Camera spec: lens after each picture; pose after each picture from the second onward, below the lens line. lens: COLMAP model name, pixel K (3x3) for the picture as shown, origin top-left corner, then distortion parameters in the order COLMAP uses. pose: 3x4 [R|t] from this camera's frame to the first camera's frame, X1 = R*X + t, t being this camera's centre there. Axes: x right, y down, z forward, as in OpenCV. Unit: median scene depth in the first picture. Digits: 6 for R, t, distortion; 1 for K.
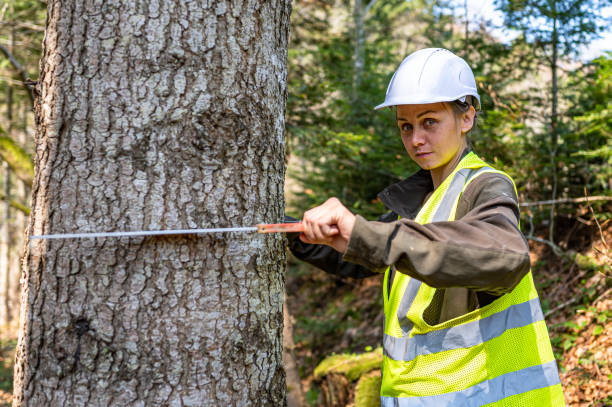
lens RADIAL K [[867.4, 0, 306.0], [0, 867.4, 203.5], [0, 0, 1]] dist [0.023569, -0.040736]
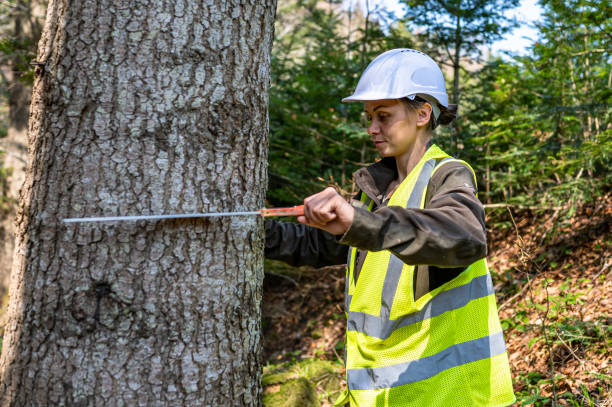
lens RADIAL K [[2256.2, 0, 306.0], [0, 2256.2, 203.5], [0, 0, 1]] dist [0.222570, 2.007559]
pose [[0.941564, 0.039157, 0.334550, -0.980830], [-0.022967, 0.998372, -0.052214, 0.176705], [-0.336049, 0.041480, 0.940930, -1.791096]]
